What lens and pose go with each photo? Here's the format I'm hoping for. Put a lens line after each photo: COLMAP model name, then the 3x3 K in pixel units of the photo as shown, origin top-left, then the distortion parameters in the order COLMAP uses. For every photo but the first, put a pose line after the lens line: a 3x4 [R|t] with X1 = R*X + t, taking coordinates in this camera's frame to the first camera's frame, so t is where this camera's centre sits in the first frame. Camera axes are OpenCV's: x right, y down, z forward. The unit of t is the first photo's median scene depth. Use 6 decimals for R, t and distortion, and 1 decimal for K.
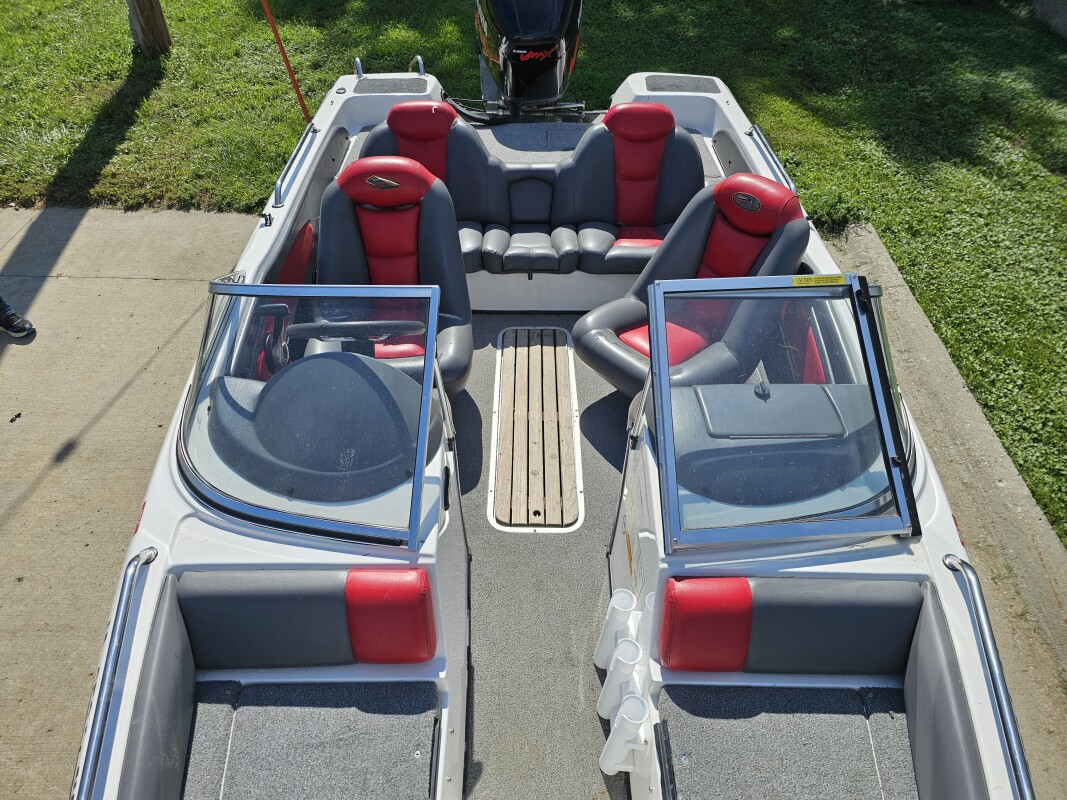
lens RADIAL K [[710.3, 0, 533.5], [0, 710.3, 400.0], [0, 0, 1]] dist [0.002755, 0.001832]
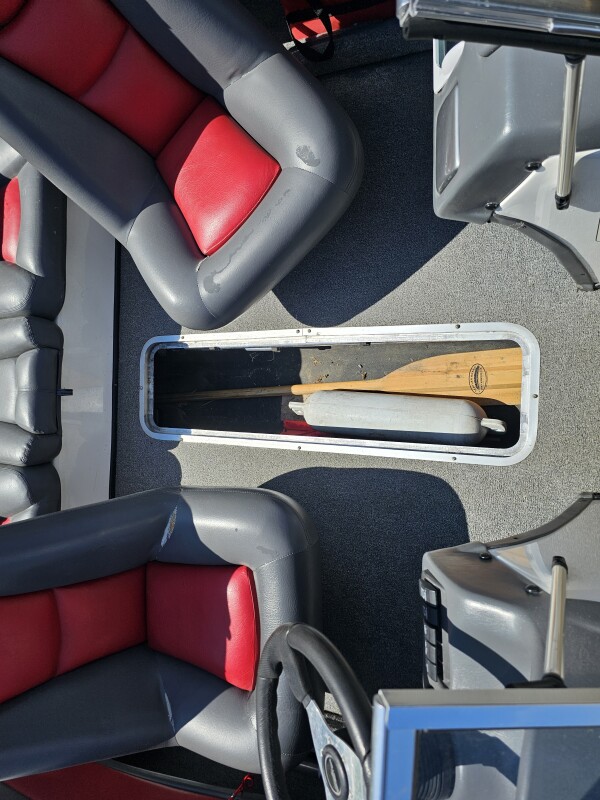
lens RADIAL K [[532.6, 0, 300.6], [0, 532.6, 387.4], [0, 0, 1]] dist [0.002755, 0.001832]
pose [[0.020911, -0.999730, 0.010173, -0.000543], [0.927975, 0.023195, 0.371920, -0.164443], [-0.372056, 0.001663, 0.928209, 0.476744]]
